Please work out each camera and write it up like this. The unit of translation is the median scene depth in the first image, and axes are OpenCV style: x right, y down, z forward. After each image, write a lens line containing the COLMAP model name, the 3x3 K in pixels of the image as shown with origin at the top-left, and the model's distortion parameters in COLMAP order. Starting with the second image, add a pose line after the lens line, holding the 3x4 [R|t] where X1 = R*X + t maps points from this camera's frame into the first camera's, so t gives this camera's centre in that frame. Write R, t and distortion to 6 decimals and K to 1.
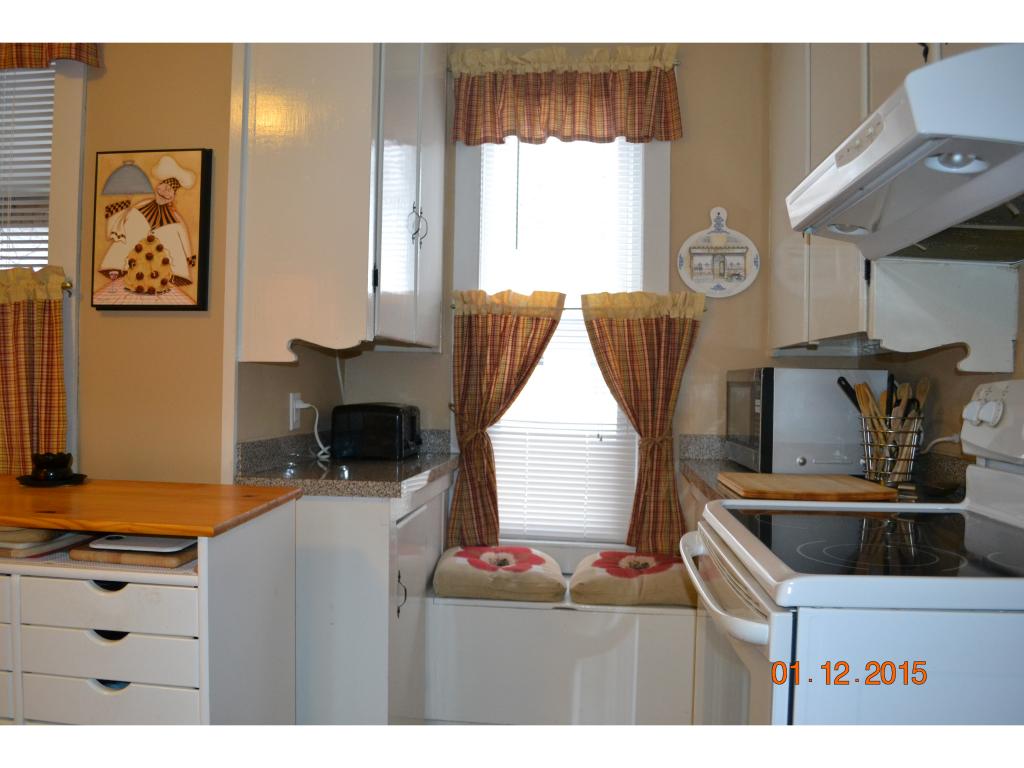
lens RADIAL K [[822.8, 0, 511.0], [0, 822.8, 386.6], [0, 0, 1]] dist [-0.074728, 0.006345]
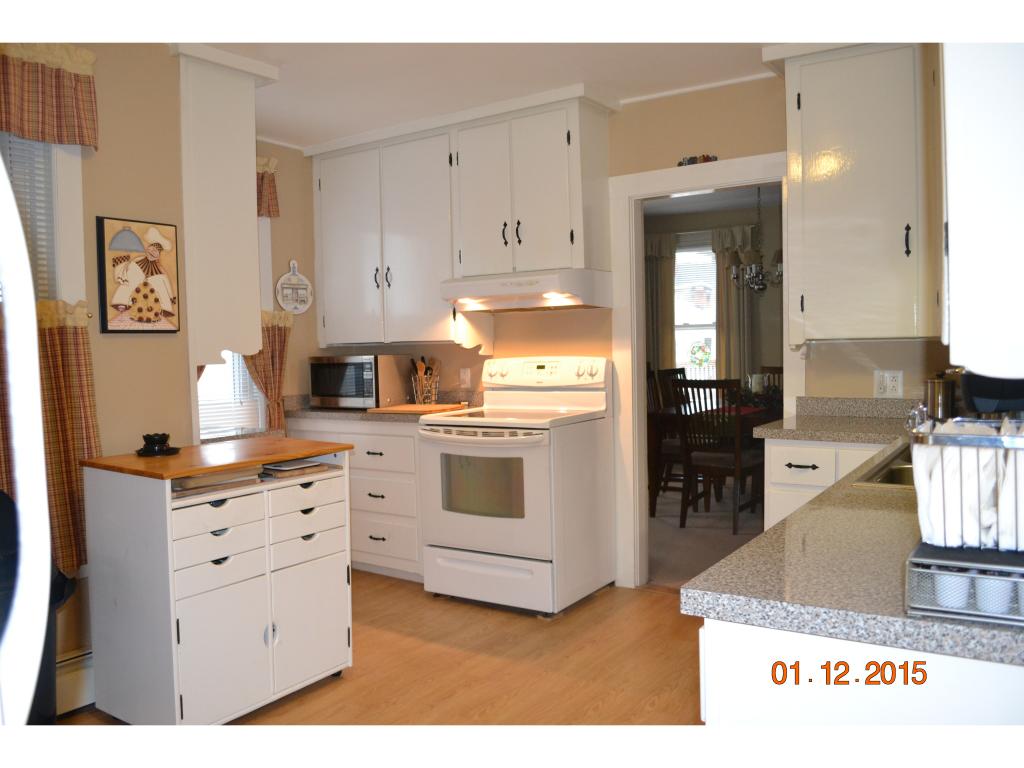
lens RADIAL K [[822.8, 0, 511.0], [0, 822.8, 386.6], [0, 0, 1]] dist [-0.074728, 0.006345]
pose [[0.459543, -0.071772, 0.885251, -1.437226], [0.033339, 0.997421, 0.063559, -0.069999], [-0.887530, 0.000305, 0.460751, -0.244885]]
